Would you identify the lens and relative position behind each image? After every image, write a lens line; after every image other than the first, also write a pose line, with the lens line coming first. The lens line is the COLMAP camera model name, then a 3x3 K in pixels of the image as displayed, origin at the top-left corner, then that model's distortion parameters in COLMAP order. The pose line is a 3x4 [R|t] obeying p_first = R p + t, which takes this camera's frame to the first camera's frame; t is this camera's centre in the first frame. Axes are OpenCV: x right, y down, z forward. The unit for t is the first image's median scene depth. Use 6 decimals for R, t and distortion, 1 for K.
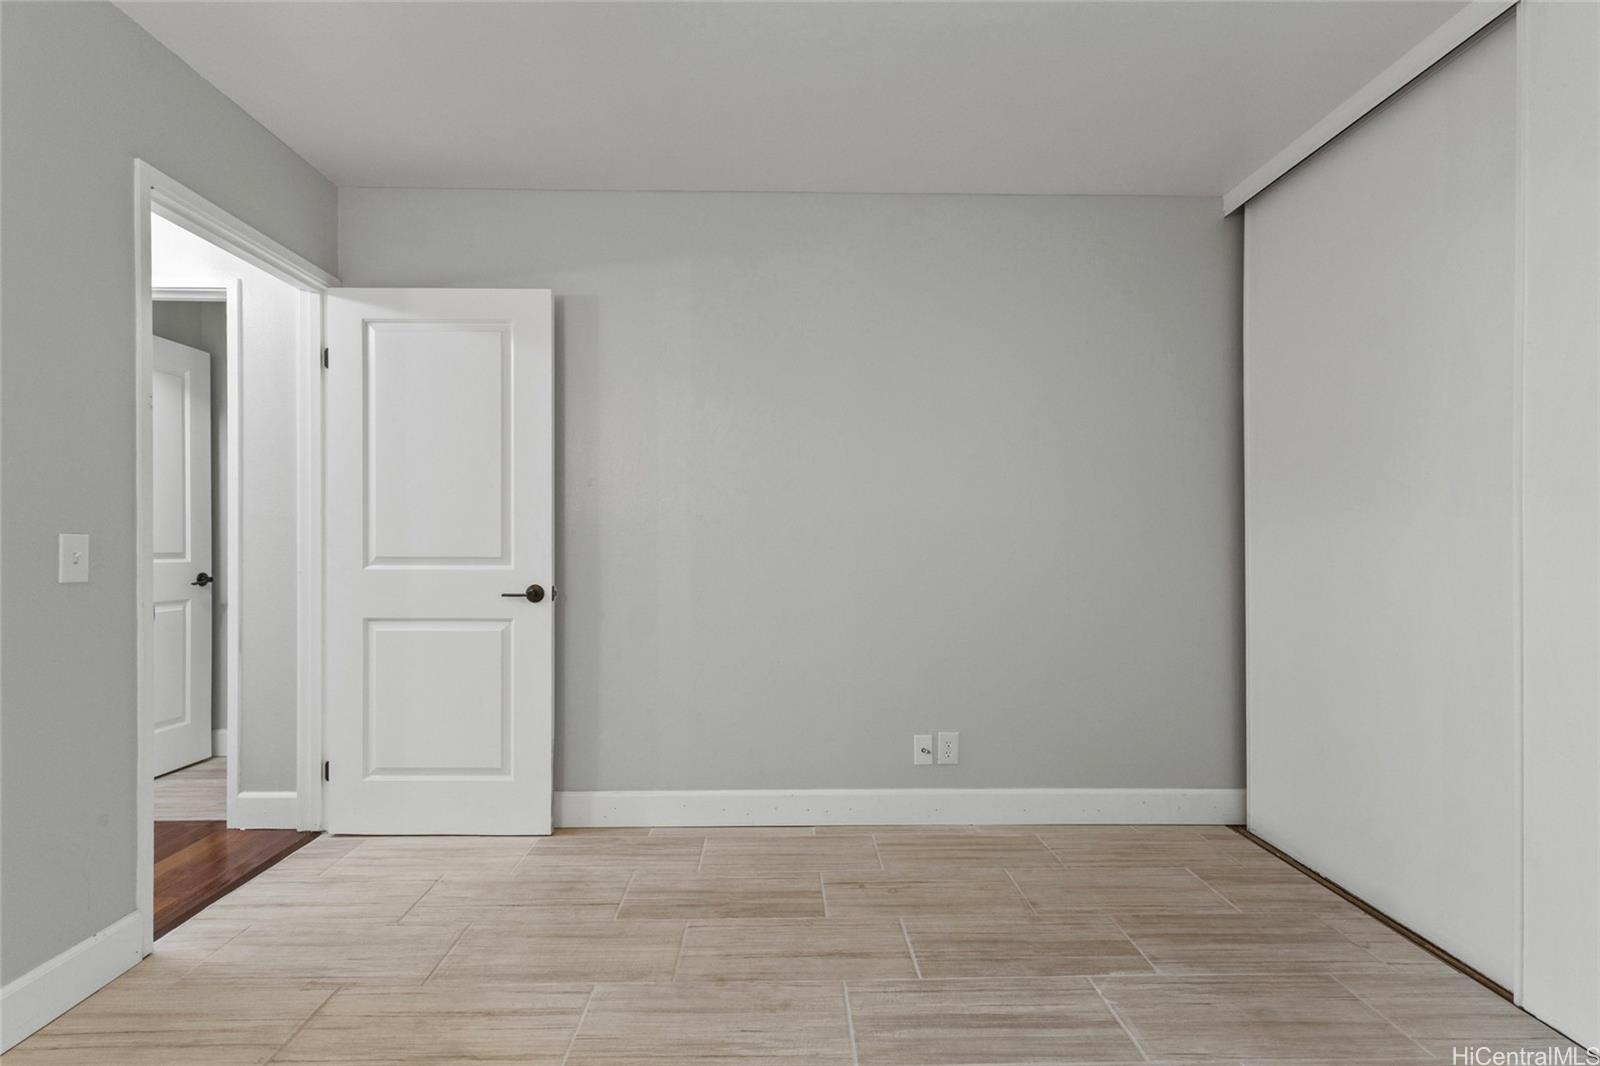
lens RADIAL K [[754.0, 0, 790.8], [0, 754.0, 552.6], [0, 0, 1]] dist [0.000679, 0.003349]
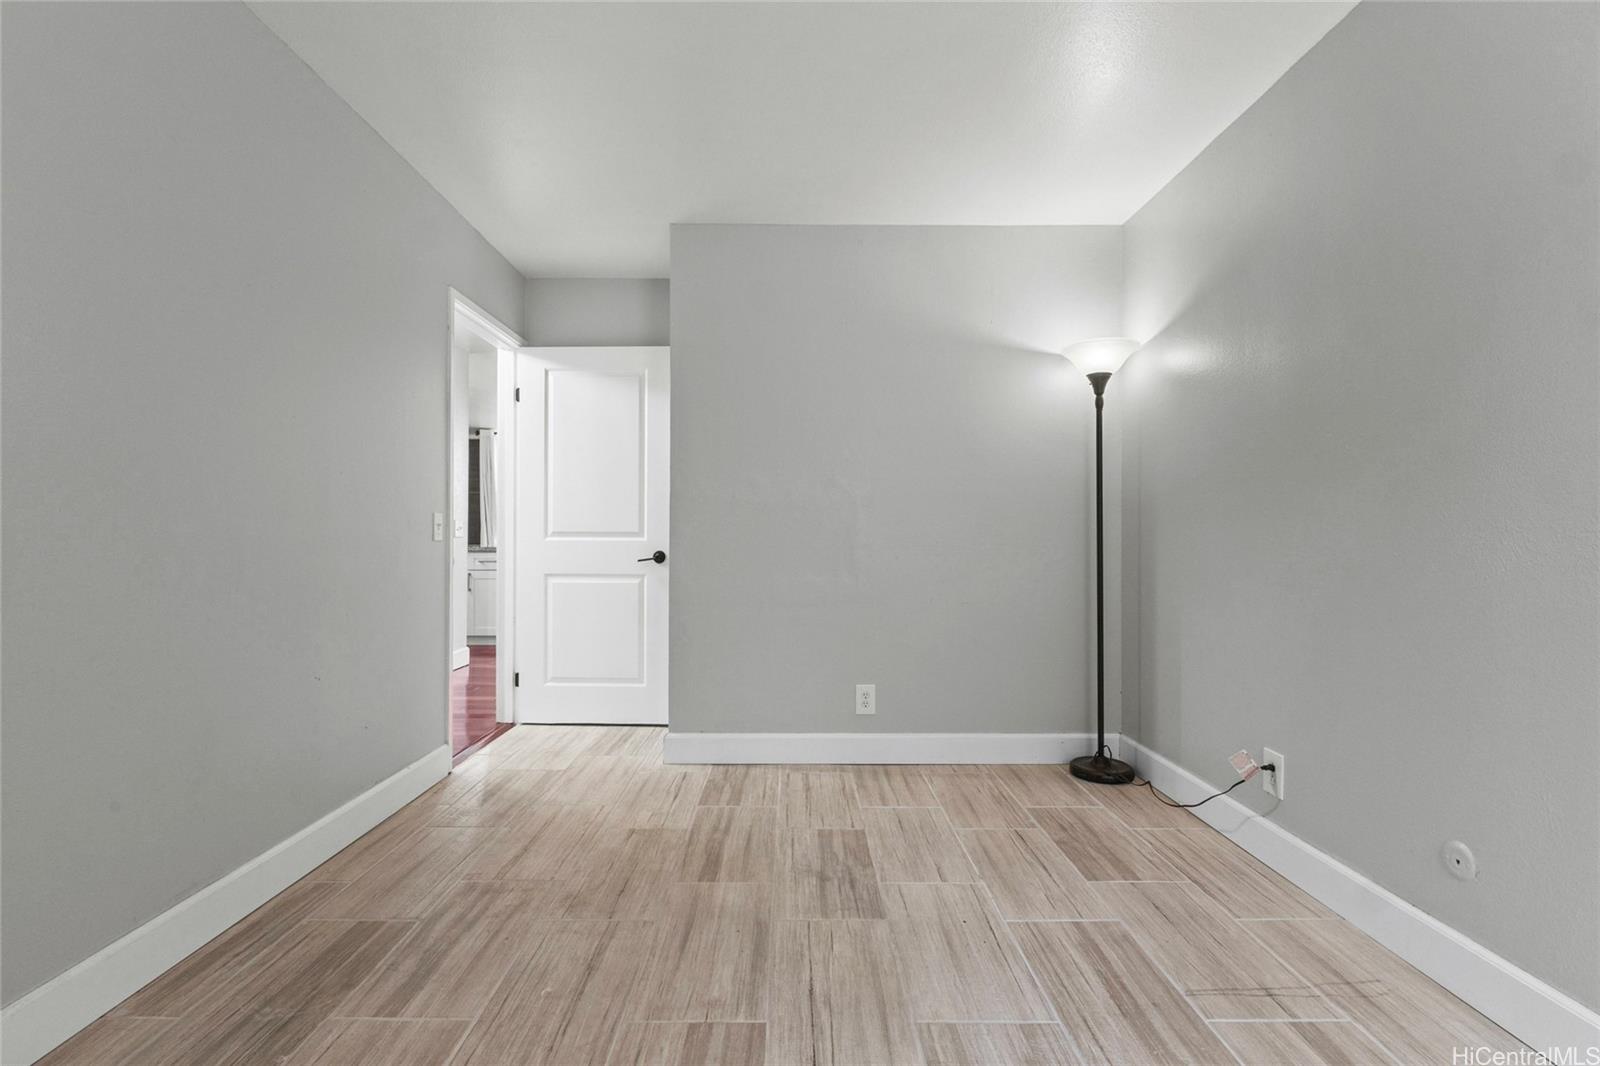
lens RADIAL K [[754.0, 0, 807.0], [0, 754.0, 526.8], [0, 0, 1]] dist [0.000679, 0.003349]
pose [[0.999992, 0.000820, -0.003933, -0.061546], [-0.000891, 0.999838, -0.017990, 0.024563], [0.003918, 0.017994, 0.999830, -0.504768]]
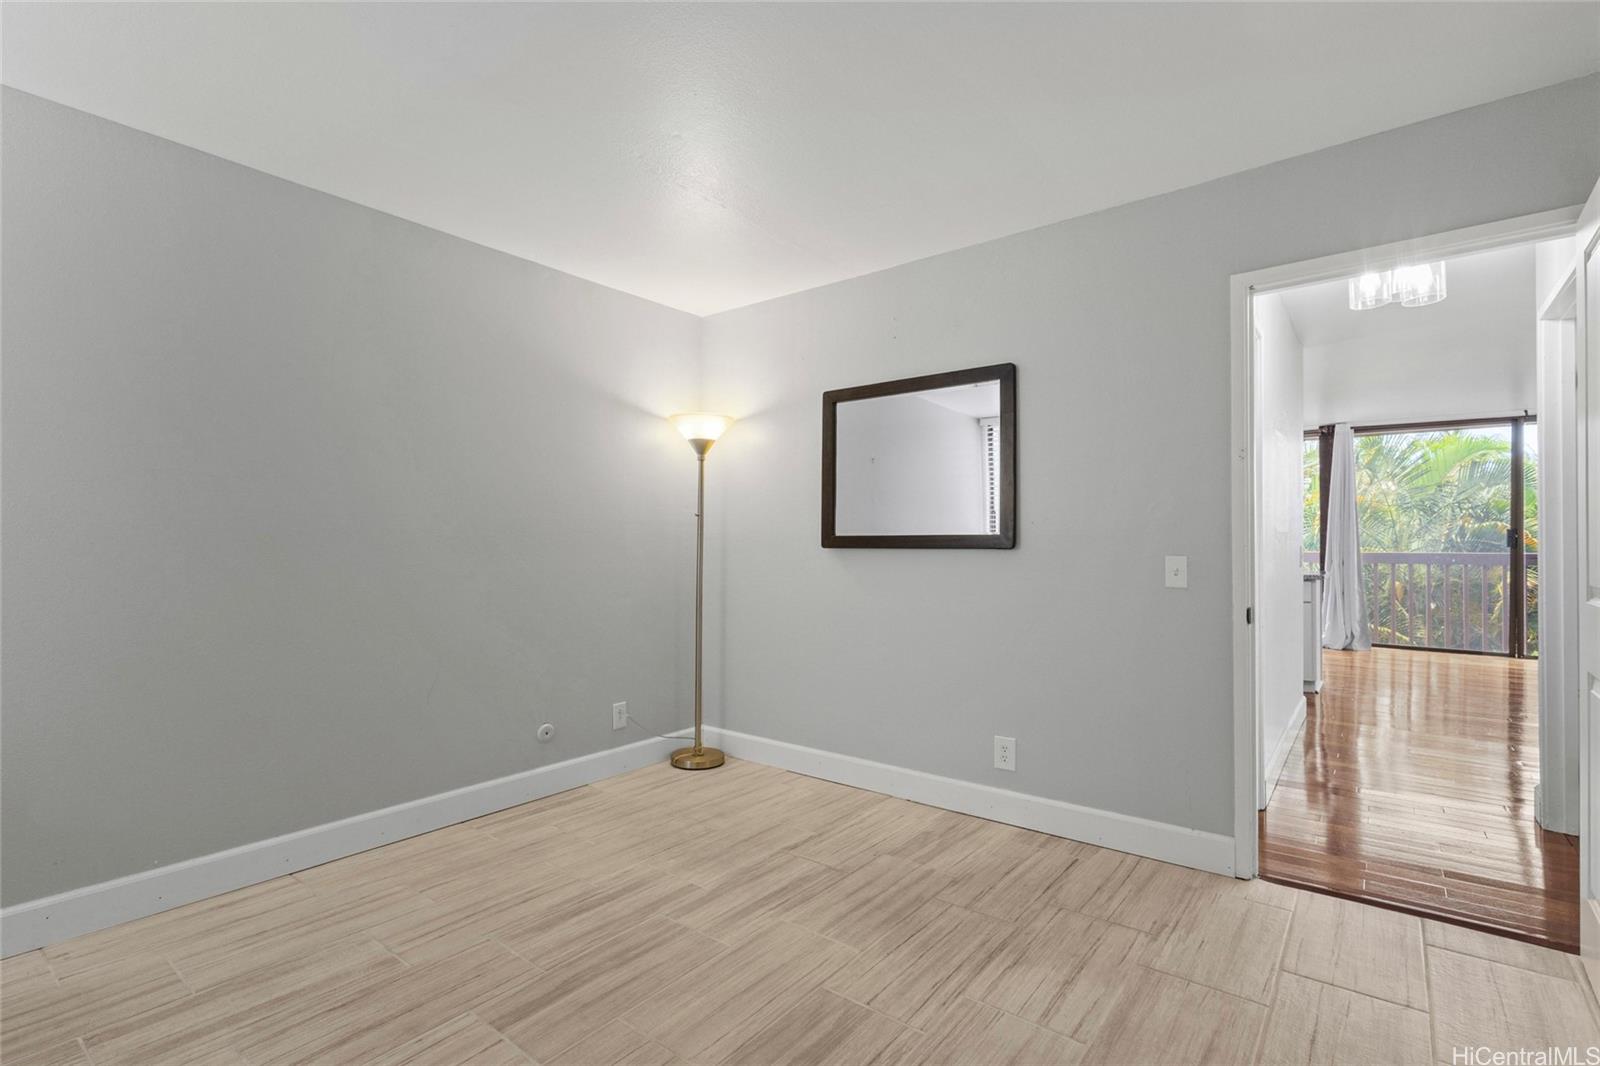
lens RADIAL K [[754.0, 0, 789.1], [0, 754.0, 542.9], [0, 0, 1]] dist [0.000679, 0.003349]
pose [[-0.645564, -0.004523, -0.763693, 0.519917], [-0.005421, 0.999984, -0.001340, -0.031724], [0.763687, 0.003275, -0.645579, 0.993882]]
